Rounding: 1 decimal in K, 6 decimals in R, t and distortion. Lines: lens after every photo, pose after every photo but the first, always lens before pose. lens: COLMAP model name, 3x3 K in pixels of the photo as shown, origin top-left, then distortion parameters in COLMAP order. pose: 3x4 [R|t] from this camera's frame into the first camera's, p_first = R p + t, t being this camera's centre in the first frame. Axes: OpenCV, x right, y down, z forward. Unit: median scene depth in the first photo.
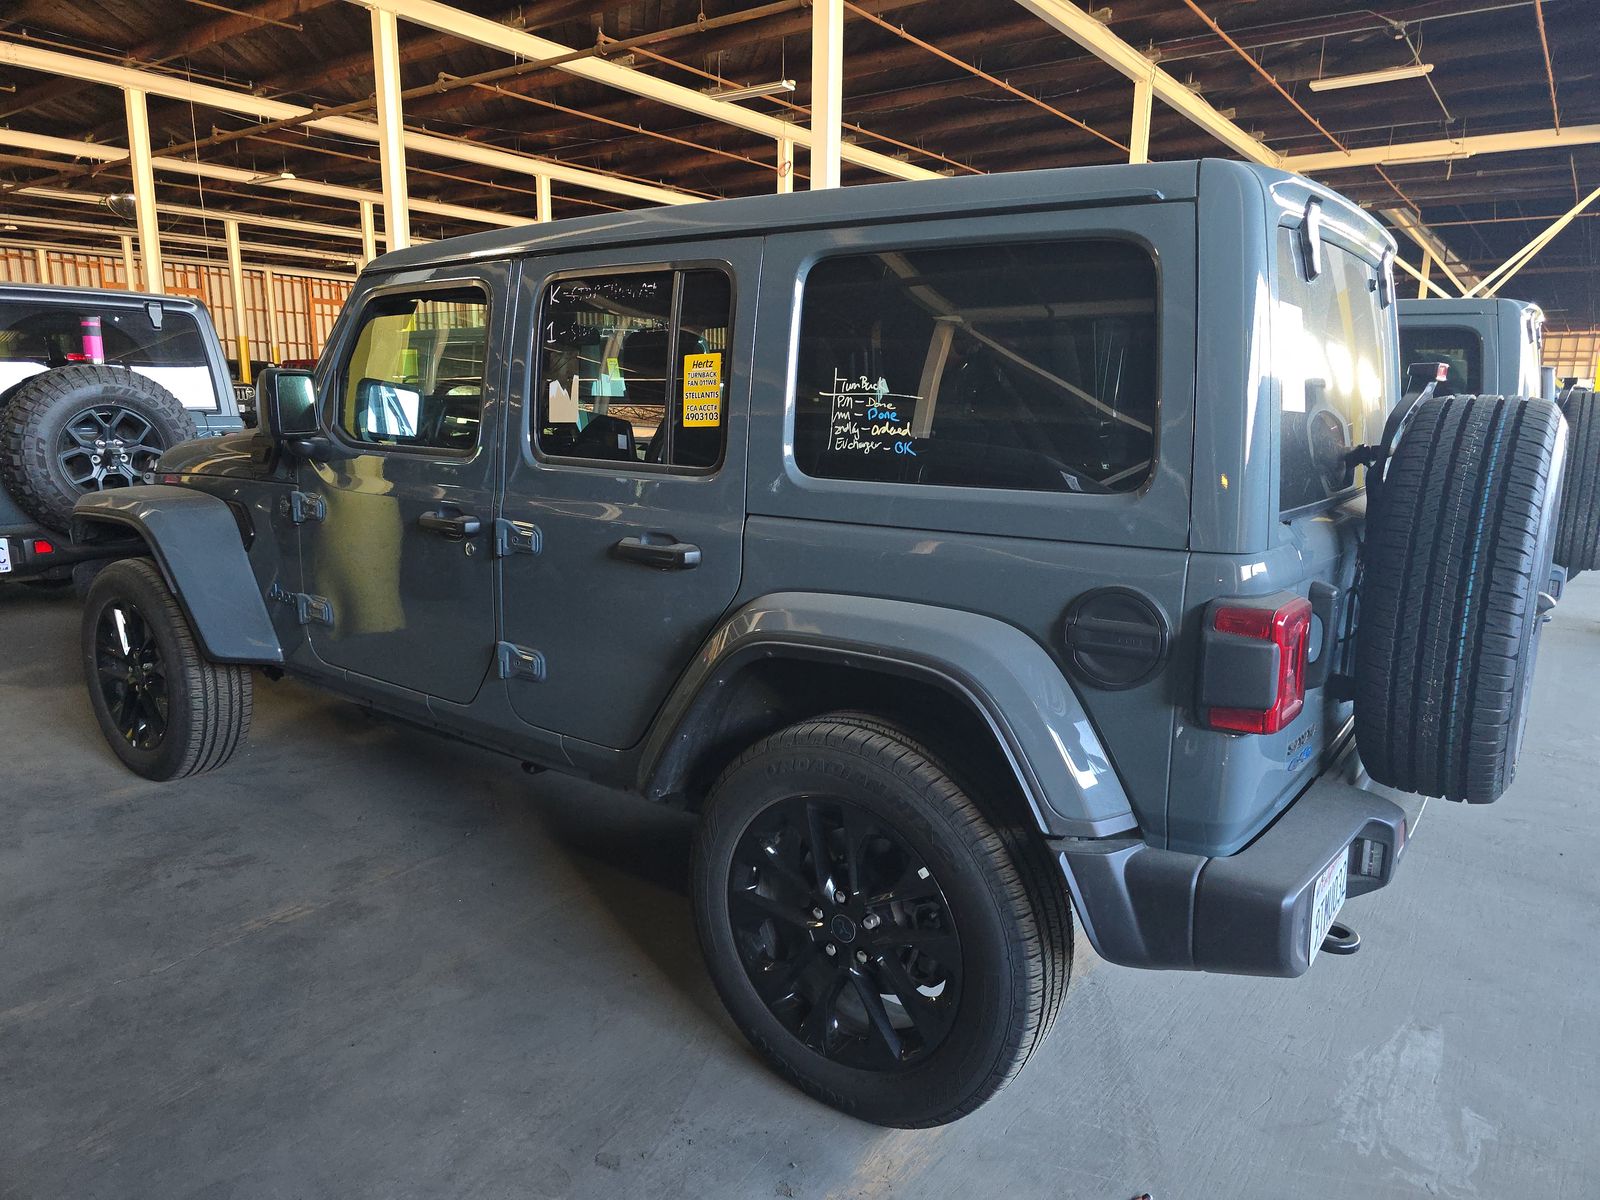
lens RADIAL K [[1077.4, 0, 800.0], [0, 1077.4, 600.0], [0, 0, 1]] dist [-0.000758, 0.000506]
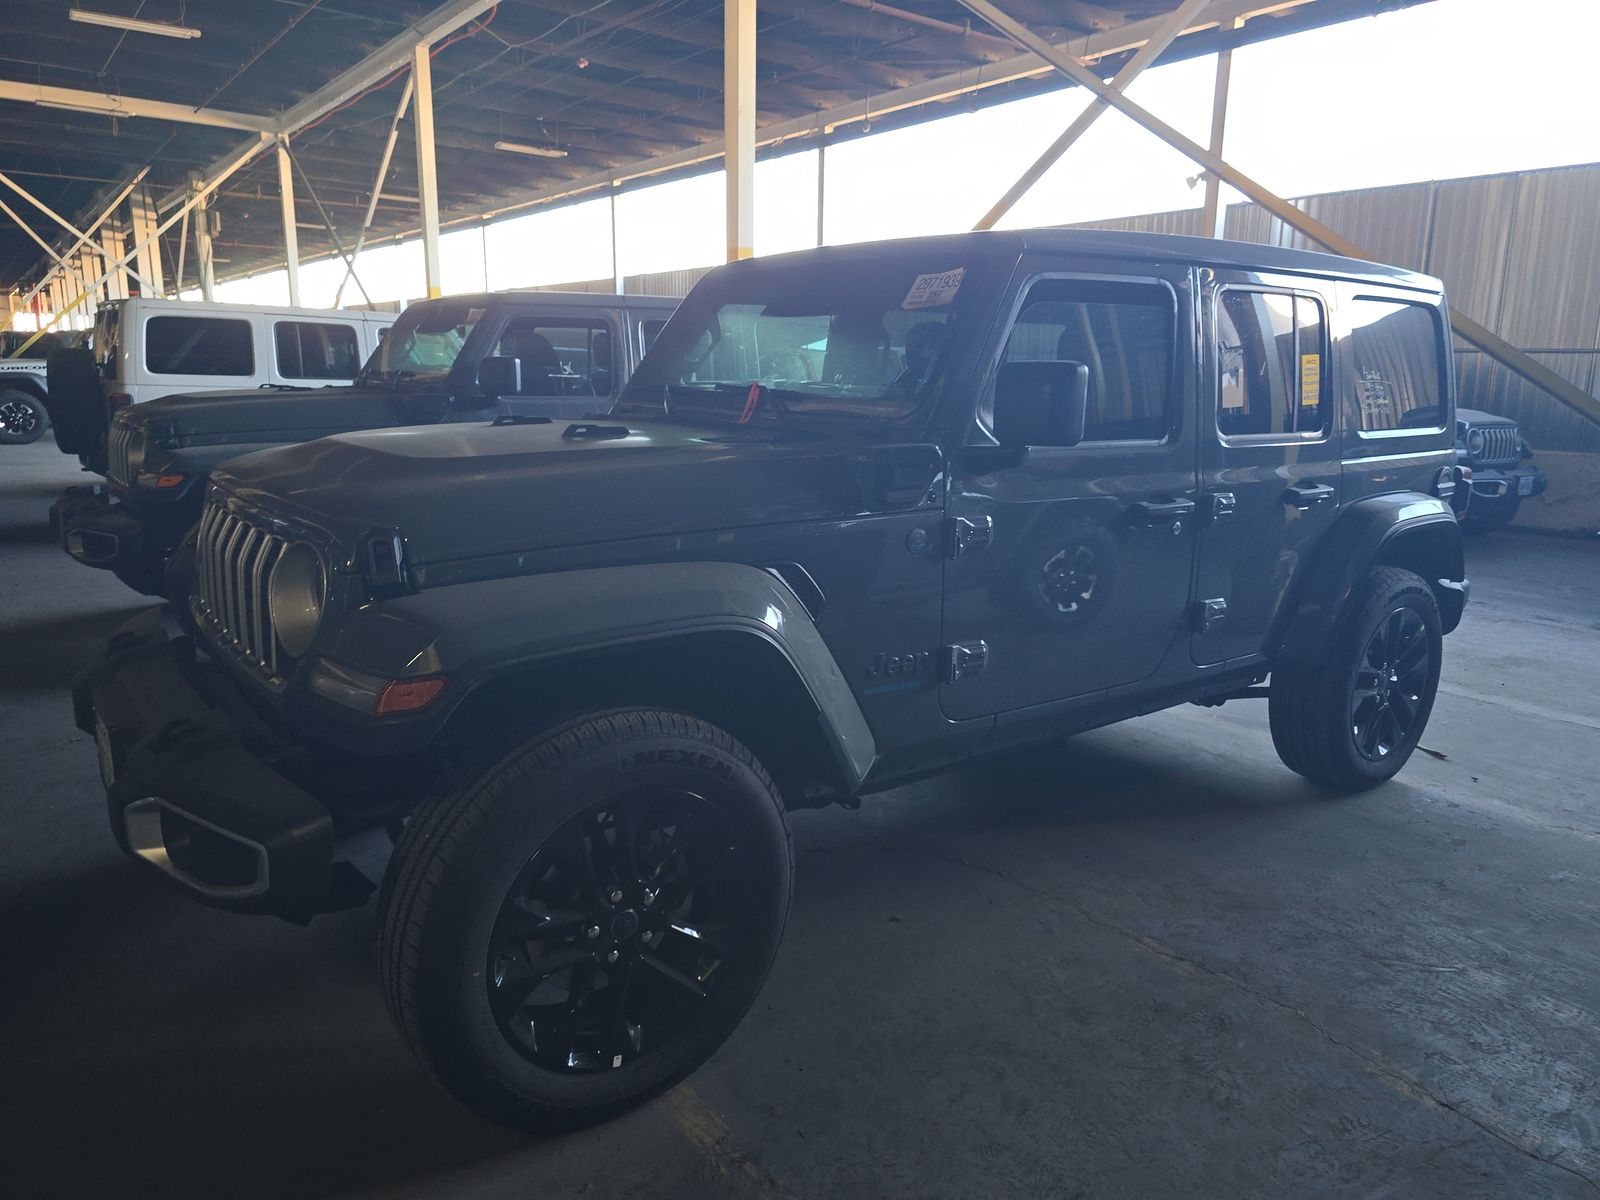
lens RADIAL K [[1077.4, 0, 800.0], [0, 1077.4, 600.0], [0, 0, 1]] dist [-0.000758, 0.000506]
pose [[0.266366, -0.209548, 0.940818, -1.700055], [0.174900, 0.970386, 0.166616, -0.266215], [-0.947871, 0.120168, 0.295128, 1.247585]]
